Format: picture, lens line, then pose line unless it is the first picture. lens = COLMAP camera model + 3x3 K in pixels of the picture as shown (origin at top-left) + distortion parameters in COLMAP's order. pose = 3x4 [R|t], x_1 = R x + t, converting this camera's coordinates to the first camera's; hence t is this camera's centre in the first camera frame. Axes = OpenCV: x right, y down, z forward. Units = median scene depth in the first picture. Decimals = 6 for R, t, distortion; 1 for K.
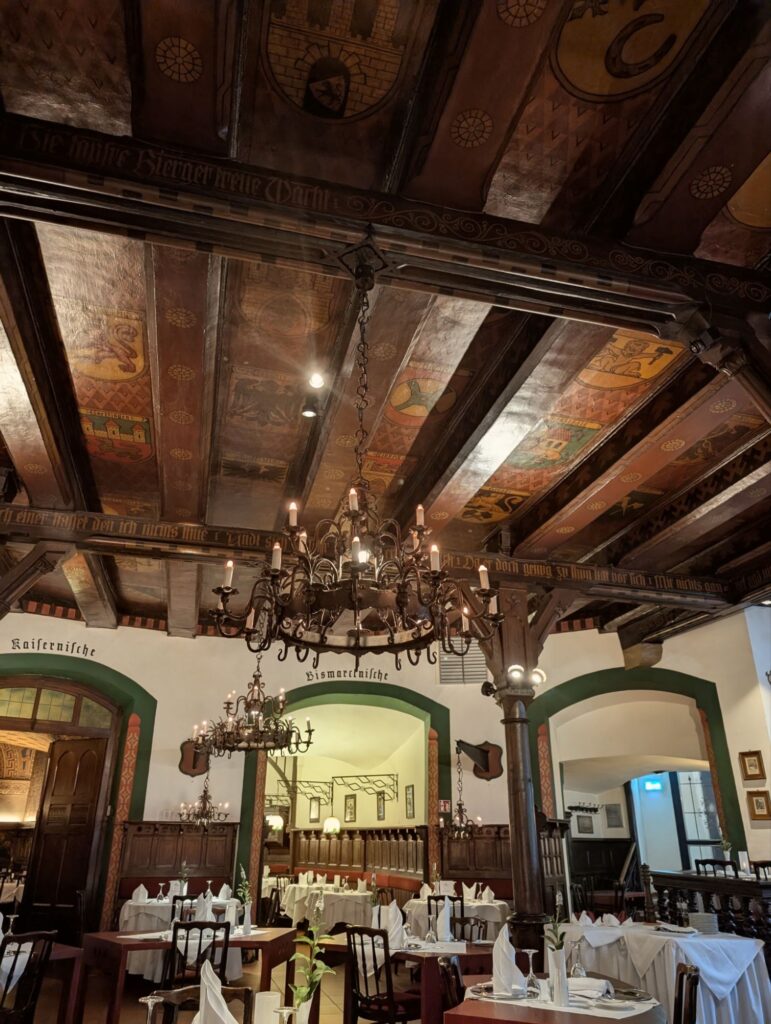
lens RADIAL K [[734.9, 0, 381.3], [0, 734.9, 513.0], [0, 0, 1]] dist [-0.003934, -0.001832]
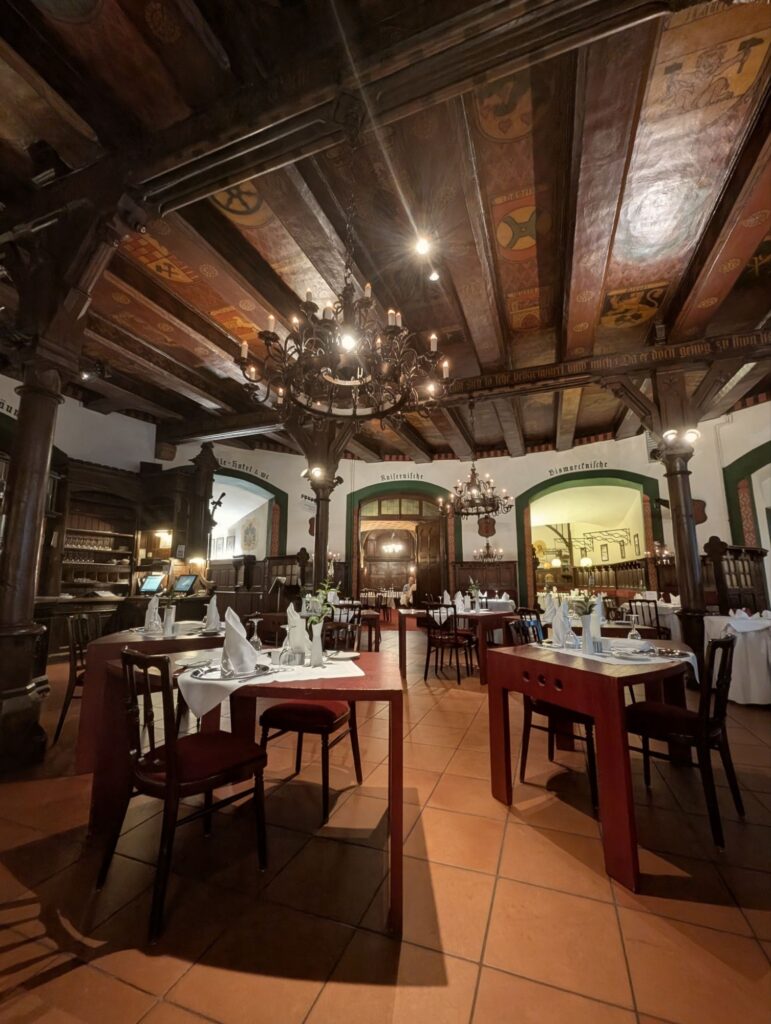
lens RADIAL K [[418.8, 0, 388.6], [0, 418.8, 509.4], [0, 0, 1]] dist [0.001532, -0.000013]
pose [[0.827351, -0.101134, -0.552506, 0.108375], [0.235940, 0.955241, 0.178456, 0.062116], [0.509728, -0.278004, 0.814181, 0.085783]]
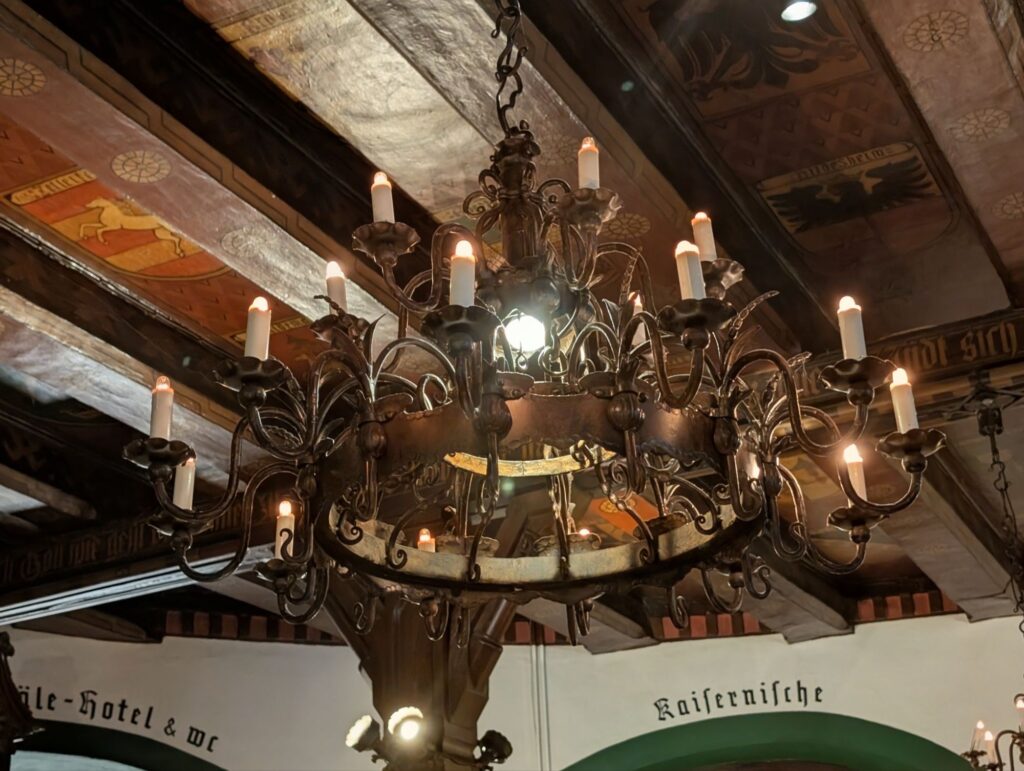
lens RADIAL K [[1637.1, 0, 509.7], [0, 1637.1, 387.0], [0, 0, 1]] dist [0.090177, 0.000000]
pose [[0.758850, -0.301687, -0.577175, 0.110619], [0.316255, 0.945431, -0.078372, 0.029032], [0.569323, -0.123062, 0.812851, 0.083622]]
